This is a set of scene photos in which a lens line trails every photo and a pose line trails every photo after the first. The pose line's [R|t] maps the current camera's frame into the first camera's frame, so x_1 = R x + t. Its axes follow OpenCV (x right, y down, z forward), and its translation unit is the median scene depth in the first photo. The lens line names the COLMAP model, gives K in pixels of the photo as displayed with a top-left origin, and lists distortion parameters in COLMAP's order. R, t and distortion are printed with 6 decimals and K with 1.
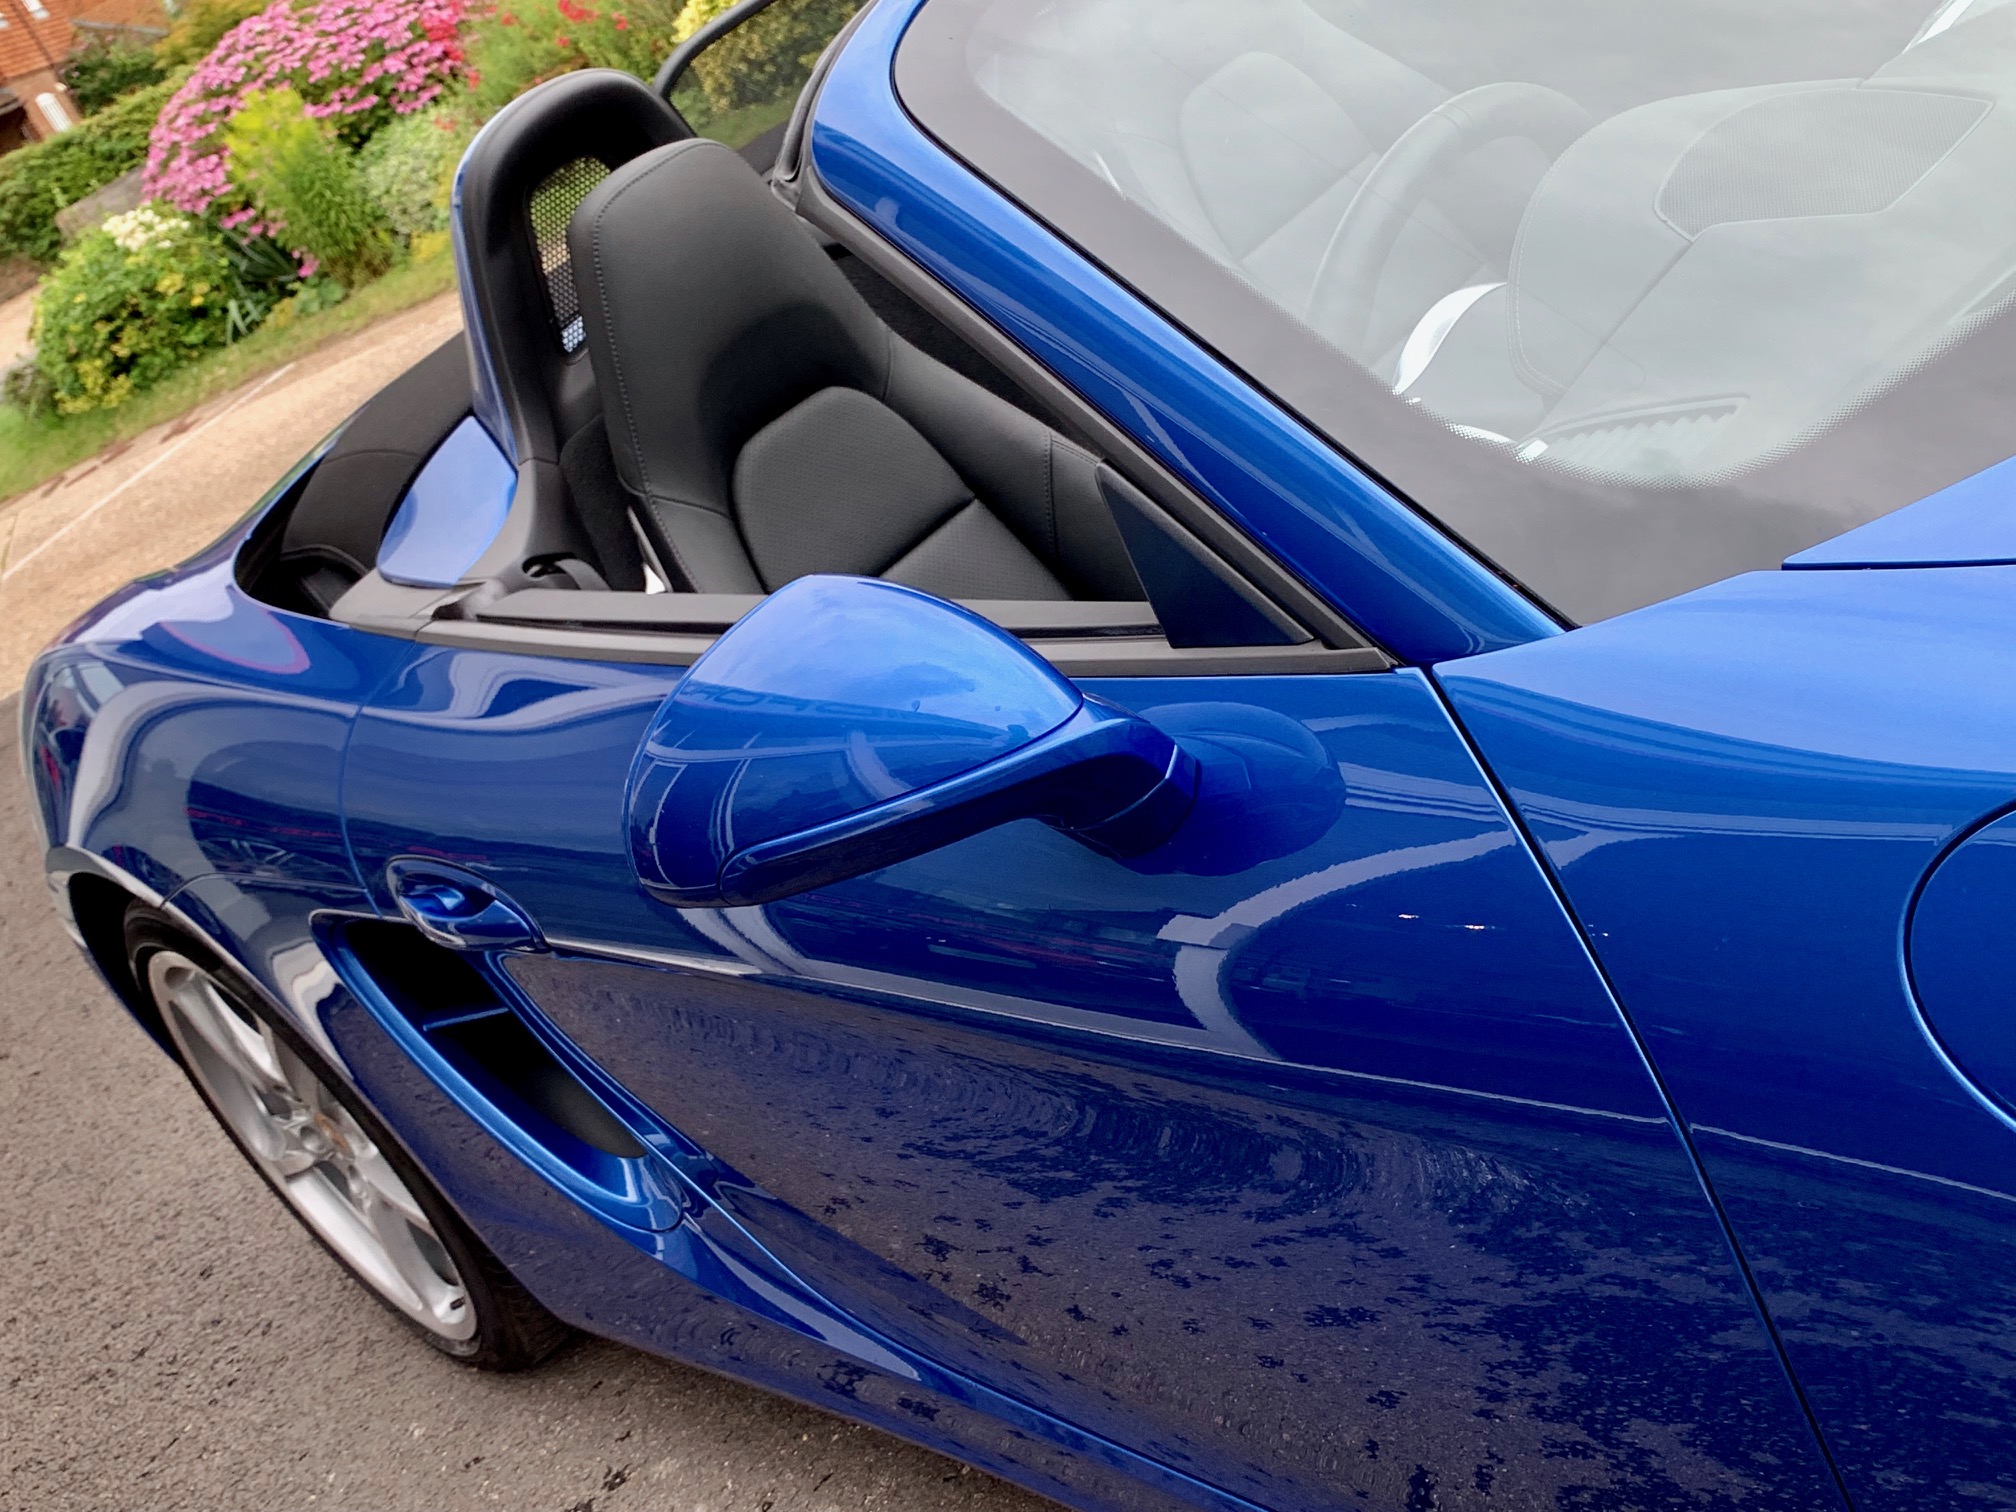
lens RADIAL K [[2254.2, 0, 1008.0], [0, 2254.2, 756.0], [0, 0, 1]] dist [0.059048, -0.249522]
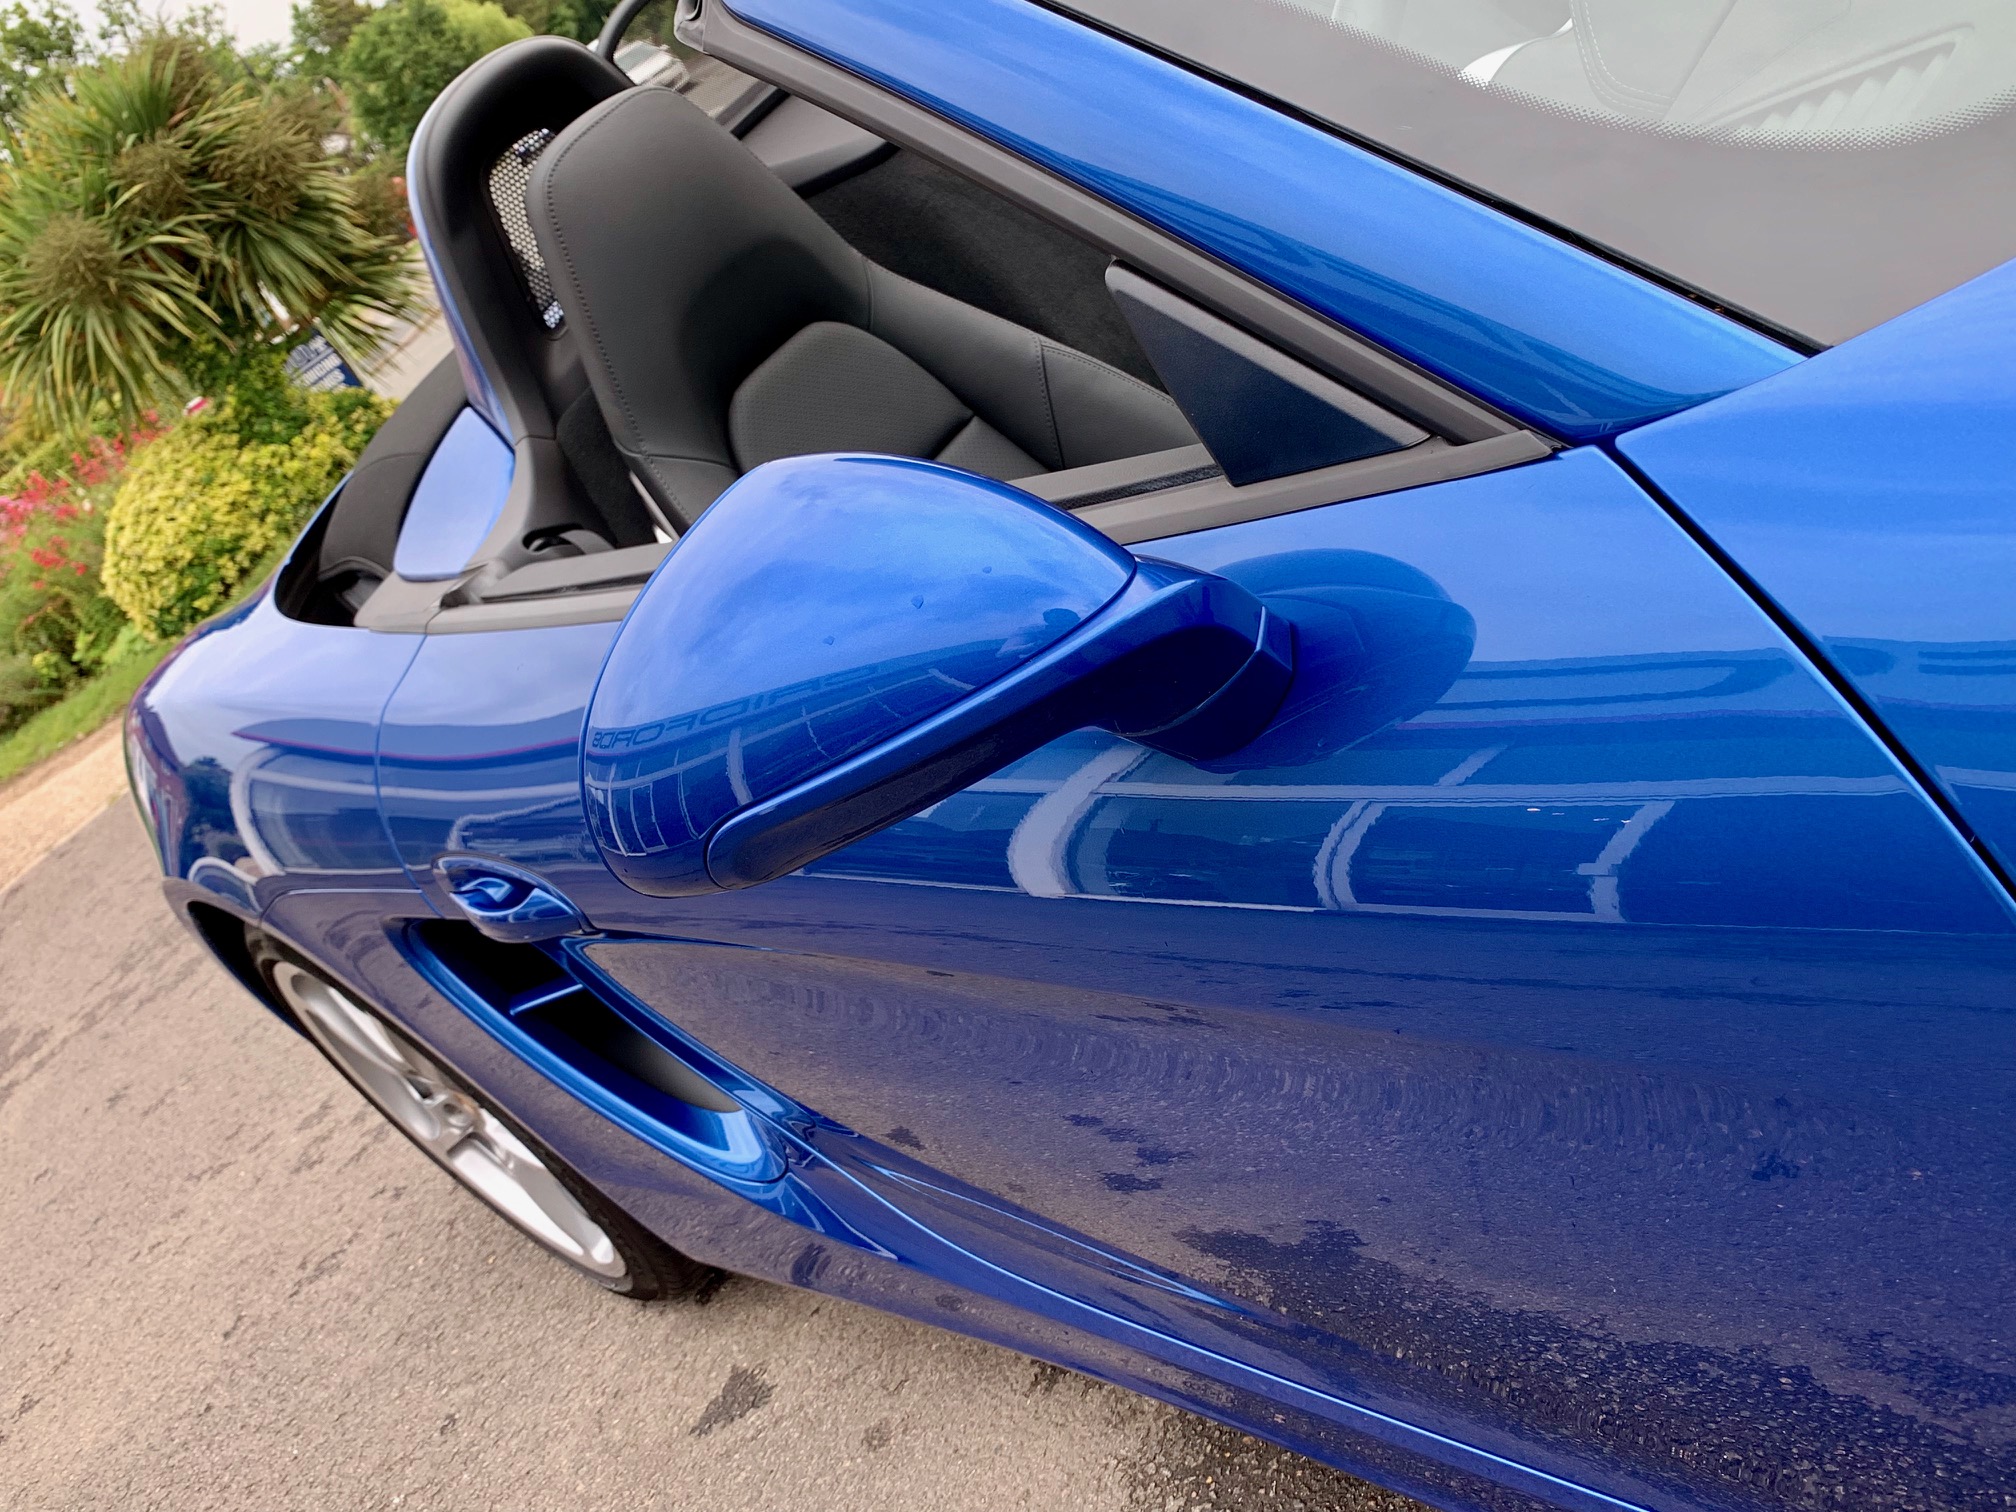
lens RADIAL K [[1797.5, 0, 1008.0], [0, 1797.5, 756.0], [0, 0, 1]] dist [0.077918, -0.019363]
pose [[0.989790, -0.140595, -0.023419, -0.002419], [0.141473, 0.989076, 0.041407, 0.004531], [0.017341, -0.044297, 0.998868, 0.215102]]
